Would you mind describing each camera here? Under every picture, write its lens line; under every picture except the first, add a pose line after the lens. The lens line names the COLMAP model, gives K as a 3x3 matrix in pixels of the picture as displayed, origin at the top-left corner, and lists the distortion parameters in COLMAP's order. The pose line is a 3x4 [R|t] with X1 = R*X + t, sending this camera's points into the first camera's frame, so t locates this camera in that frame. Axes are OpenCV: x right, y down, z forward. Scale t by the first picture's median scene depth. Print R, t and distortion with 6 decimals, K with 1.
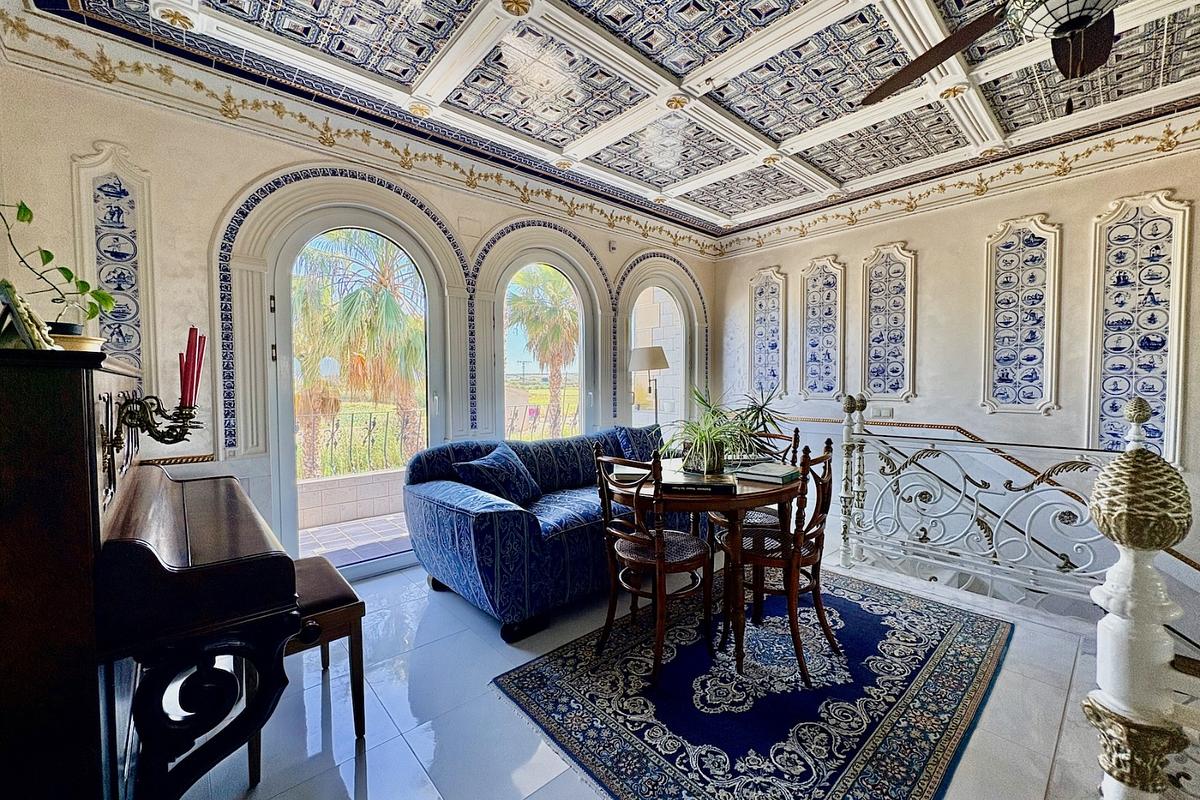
lens RADIAL K [[476.5, 0, 602.3], [0, 476.5, 402.4], [0, 0, 1]] dist [-0.001334, 0.000815]
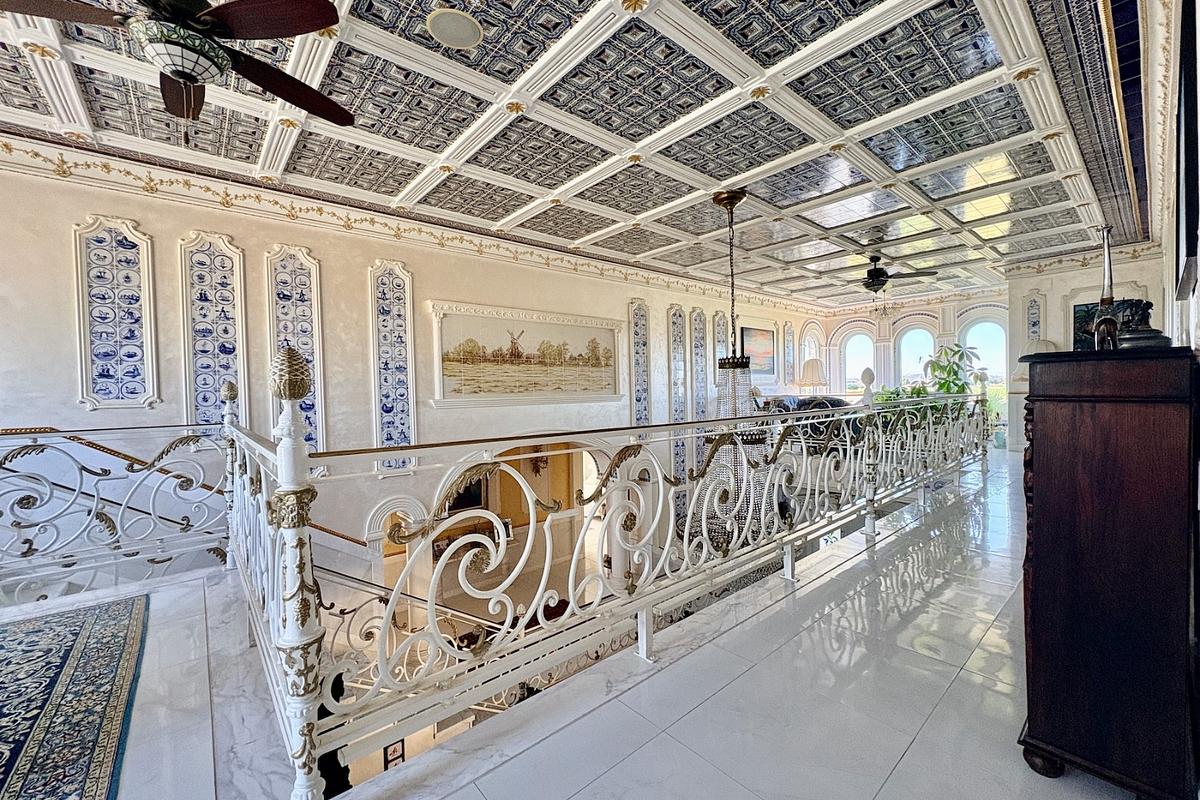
lens RADIAL K [[476.5, 0, 596.8], [0, 476.5, 397.4], [0, 0, 1]] dist [-0.001334, 0.000815]
pose [[0.027534, -0.007093, 0.999596, -0.128237], [0.064022, 0.997934, 0.005317, 0.065550], [-0.997569, 0.063850, 0.027932, -0.044152]]
